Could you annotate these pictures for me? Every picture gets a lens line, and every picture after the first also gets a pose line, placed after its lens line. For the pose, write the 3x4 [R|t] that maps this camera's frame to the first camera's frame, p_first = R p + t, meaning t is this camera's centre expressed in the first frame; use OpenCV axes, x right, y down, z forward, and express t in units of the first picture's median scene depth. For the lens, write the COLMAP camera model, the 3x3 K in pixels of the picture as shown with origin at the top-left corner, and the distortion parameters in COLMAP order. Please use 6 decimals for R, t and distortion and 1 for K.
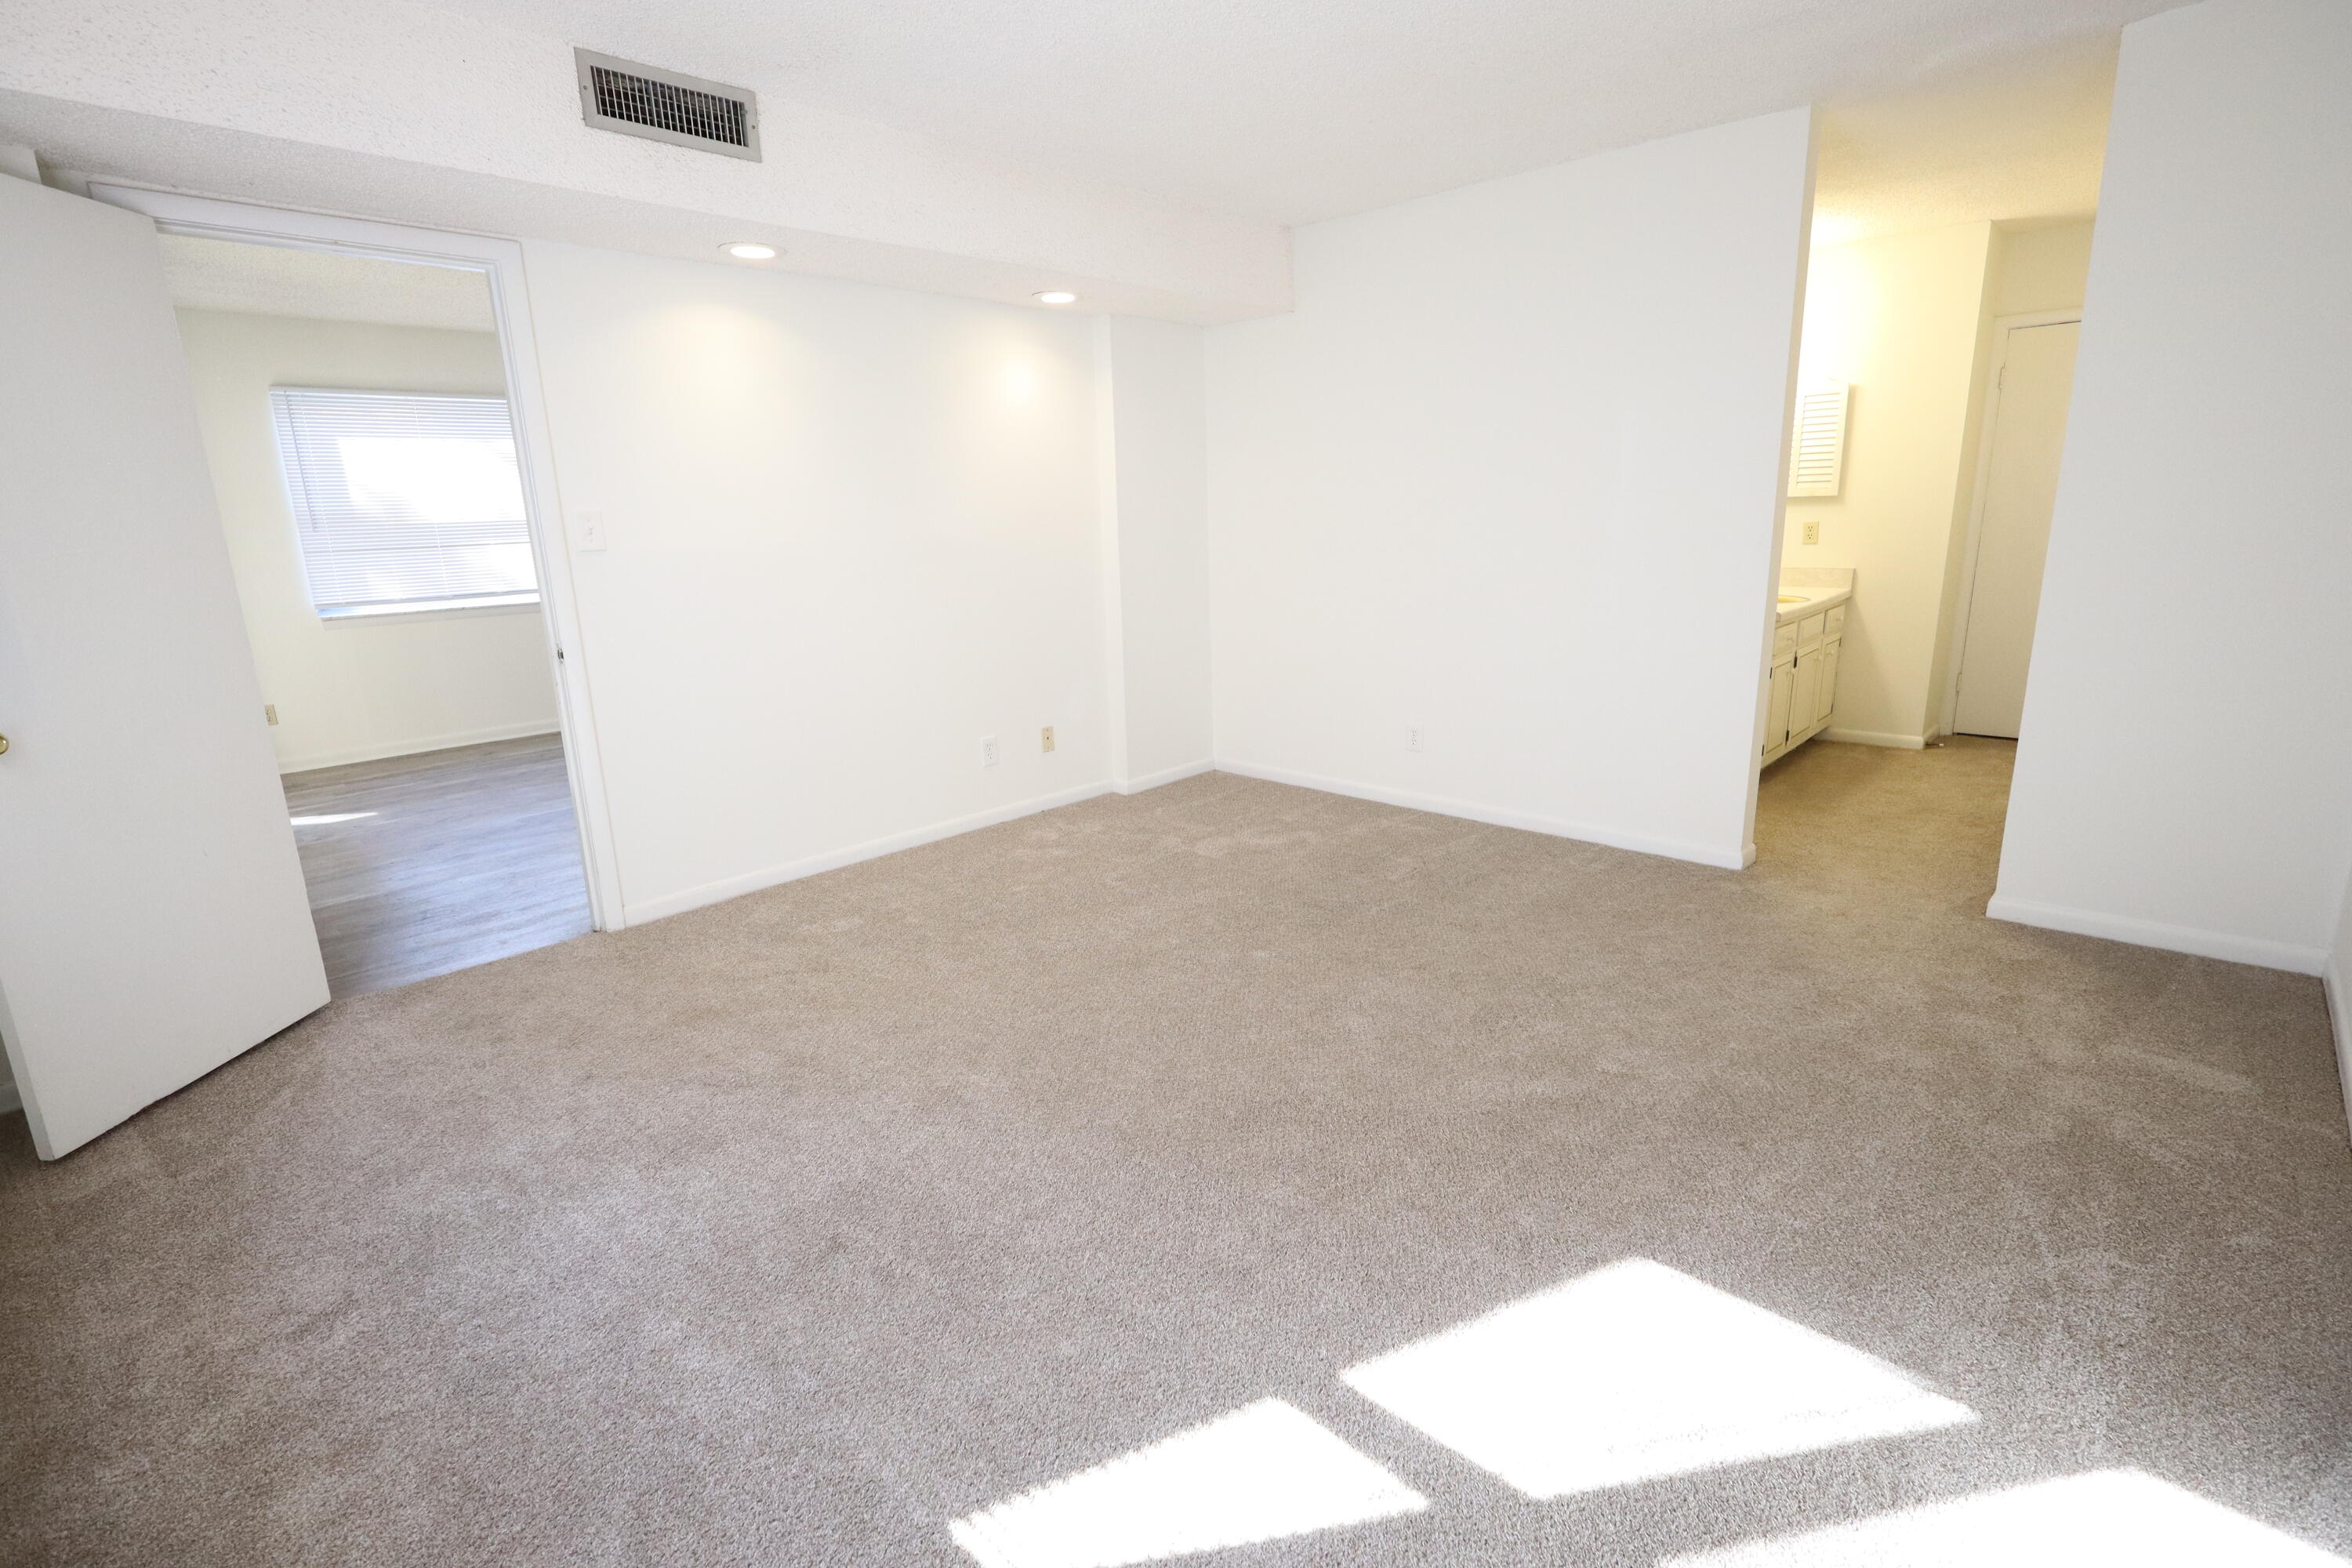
lens RADIAL K [[1096.8, 0, 1176.0], [0, 1096.8, 784.0], [0, 0, 1]] dist [-0.003174, -0.000553]
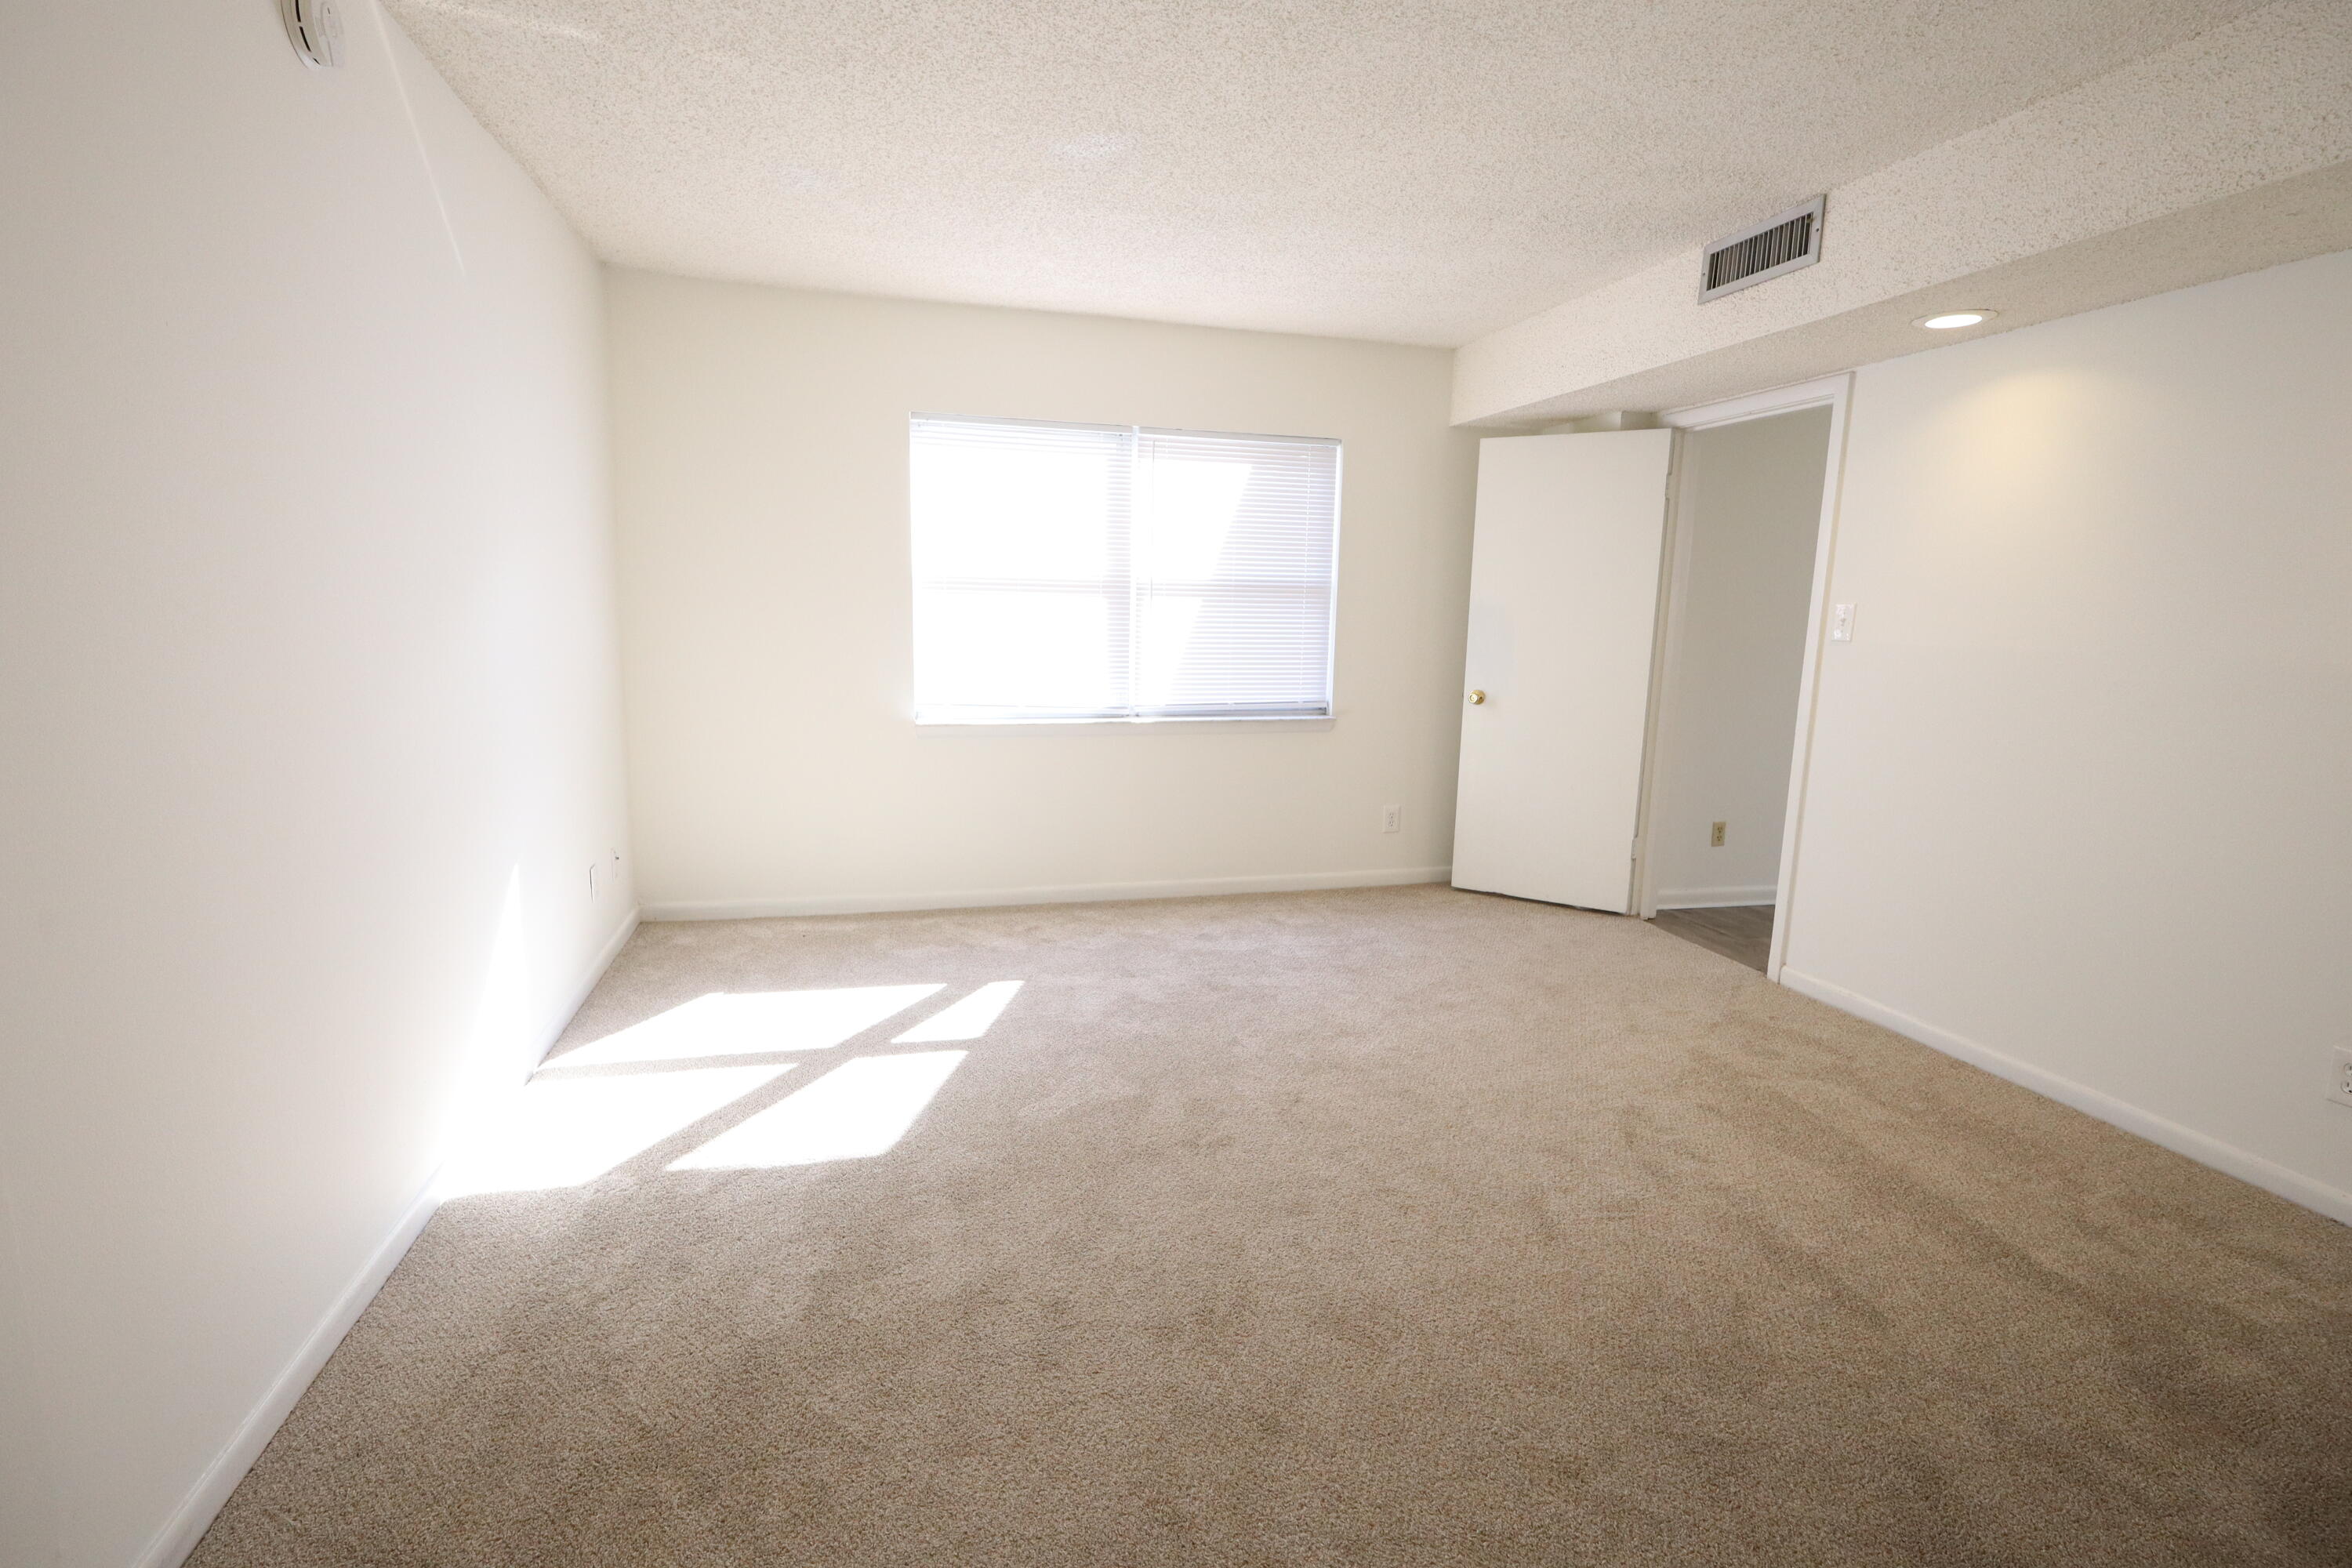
lens RADIAL K [[1096.8, 0, 1176.0], [0, 1096.8, 784.0], [0, 0, 1]] dist [-0.003174, -0.000553]
pose [[-0.531012, 0.150846, -0.833830, 0.972837], [-0.212200, 0.929000, 0.303199, -0.359115], [0.820364, 0.337941, -0.461300, 1.329405]]
